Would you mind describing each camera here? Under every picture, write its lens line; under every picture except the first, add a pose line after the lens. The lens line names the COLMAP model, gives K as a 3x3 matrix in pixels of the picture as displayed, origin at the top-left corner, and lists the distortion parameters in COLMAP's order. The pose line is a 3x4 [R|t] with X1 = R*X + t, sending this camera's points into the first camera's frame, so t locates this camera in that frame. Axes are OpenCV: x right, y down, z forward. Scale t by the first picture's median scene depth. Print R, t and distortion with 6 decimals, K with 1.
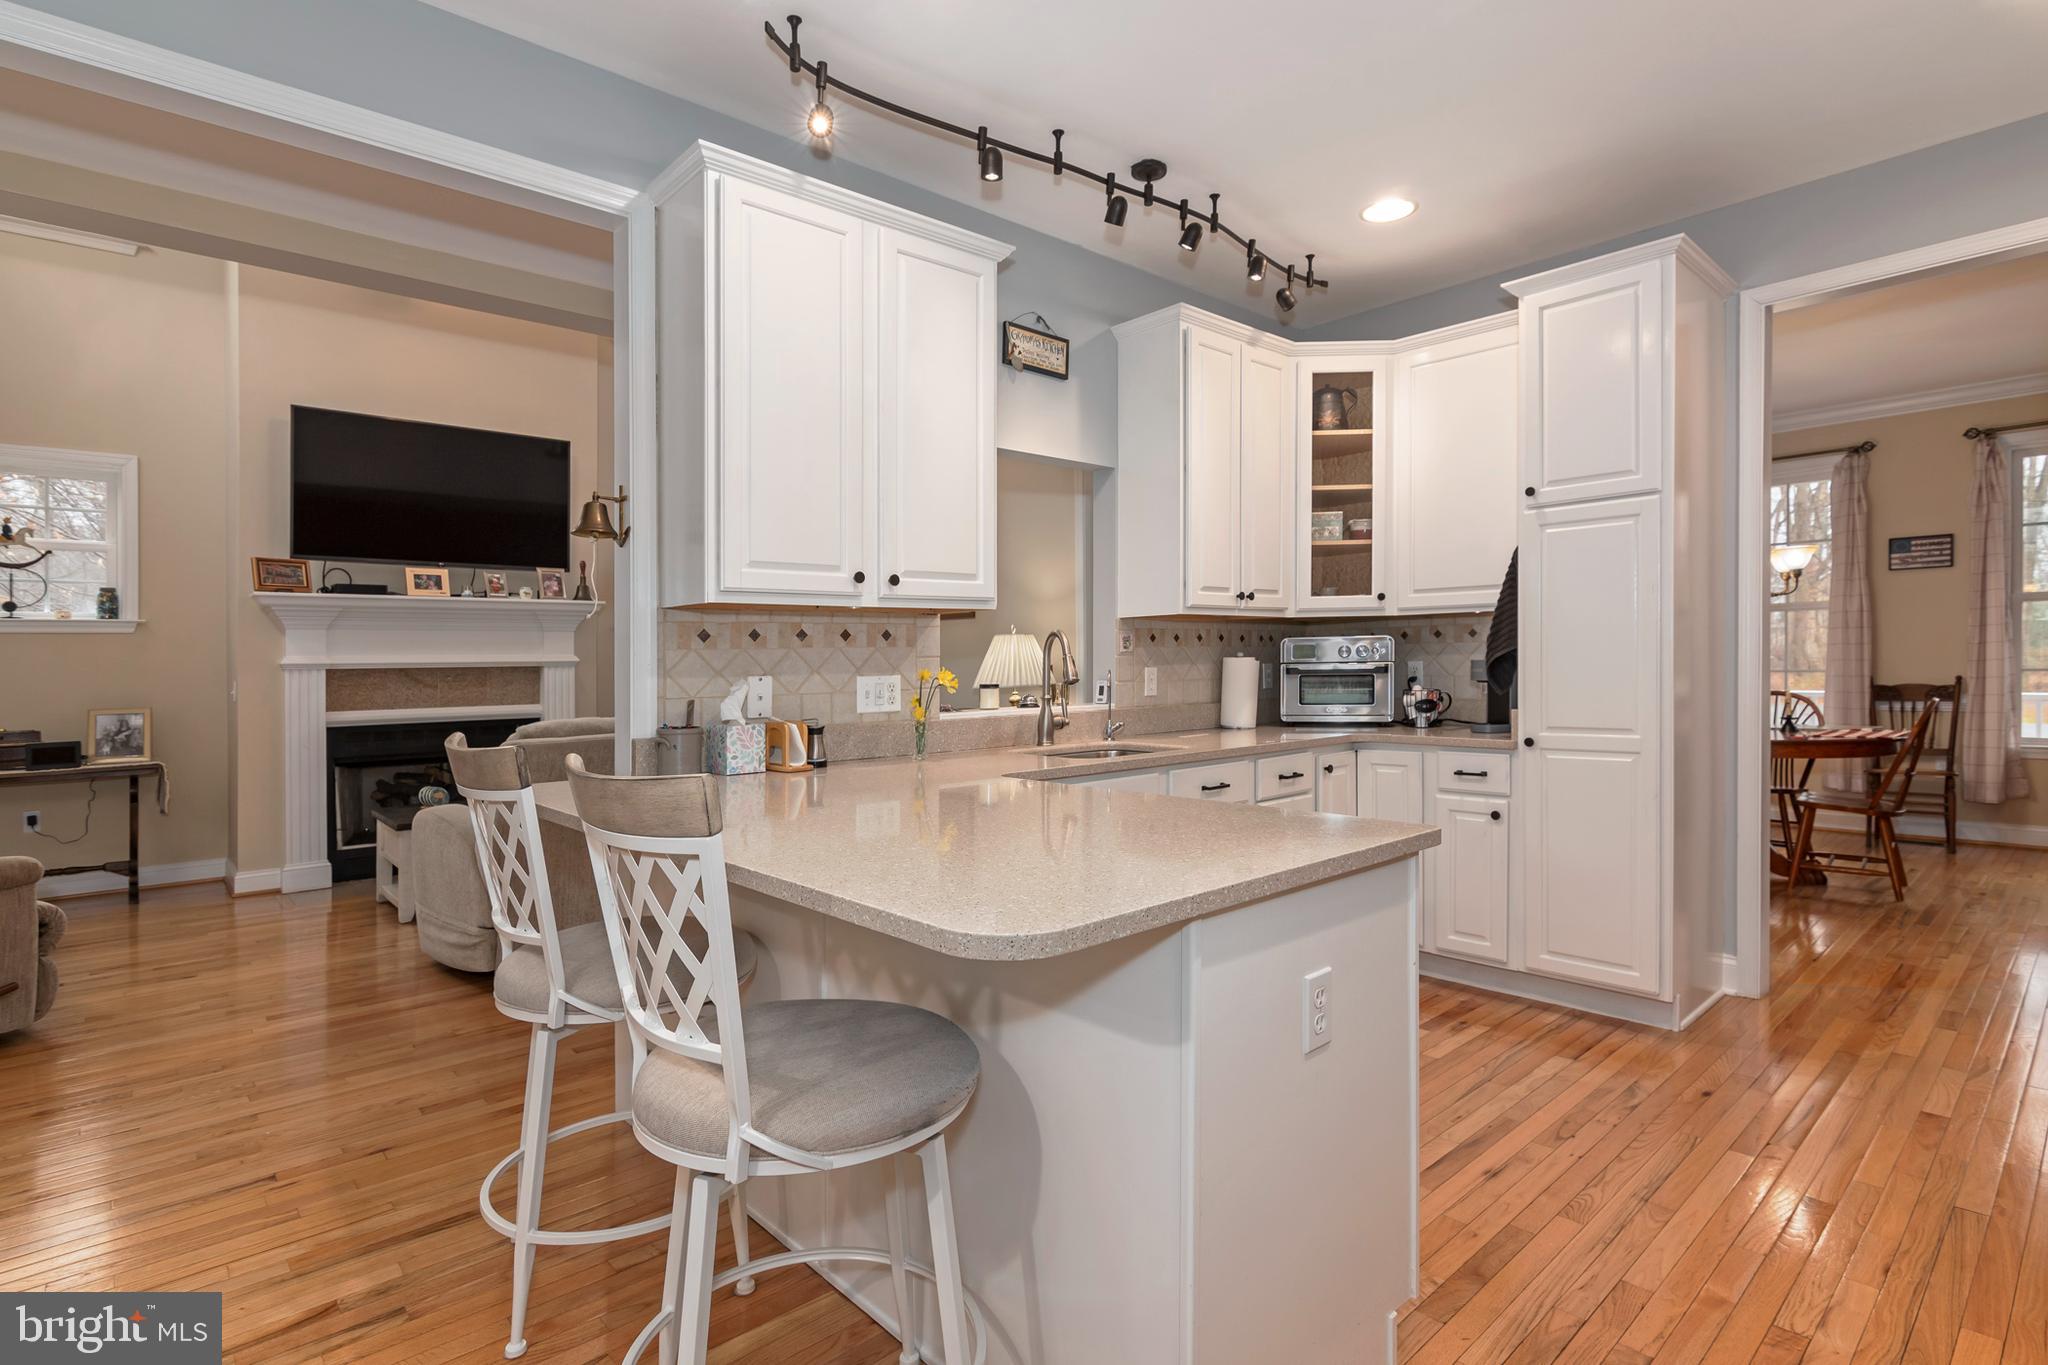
lens RADIAL K [[992.3, 0, 1034.7], [0, 992.3, 665.9], [0, 0, 1]] dist [-0.001504, -0.001487]
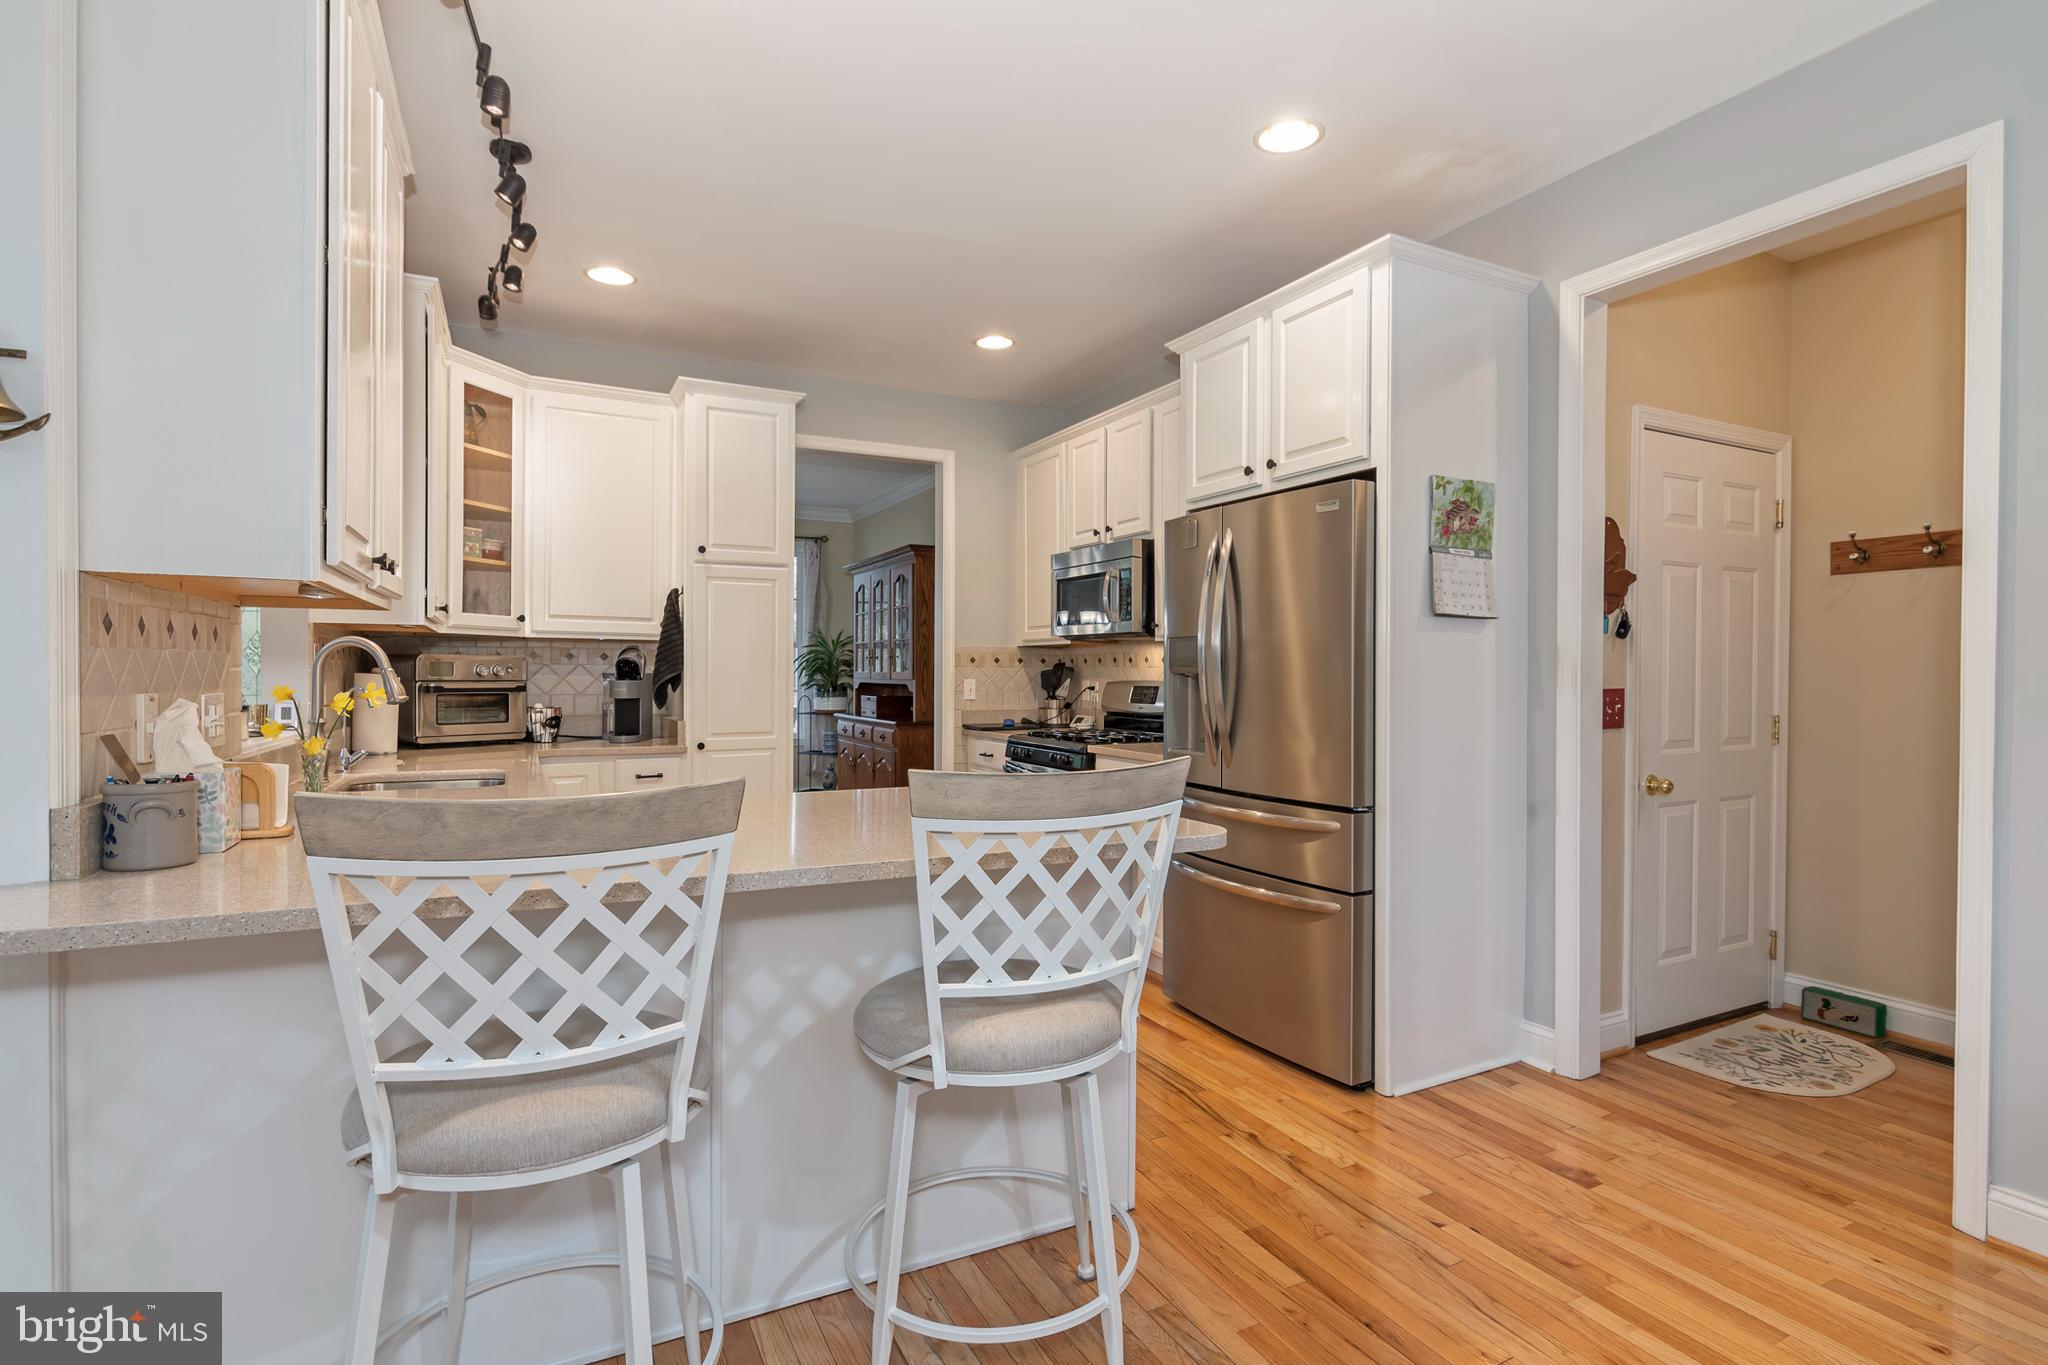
lens RADIAL K [[992.3, 0, 1021.7], [0, 992.3, 690.3], [0, 0, 1]] dist [-0.001504, -0.001487]
pose [[0.261694, 0.006793, 0.965127, -0.514114], [-0.003656, 0.999975, -0.006047, 0.009821], [-0.965144, -0.001946, 0.261713, 0.224603]]
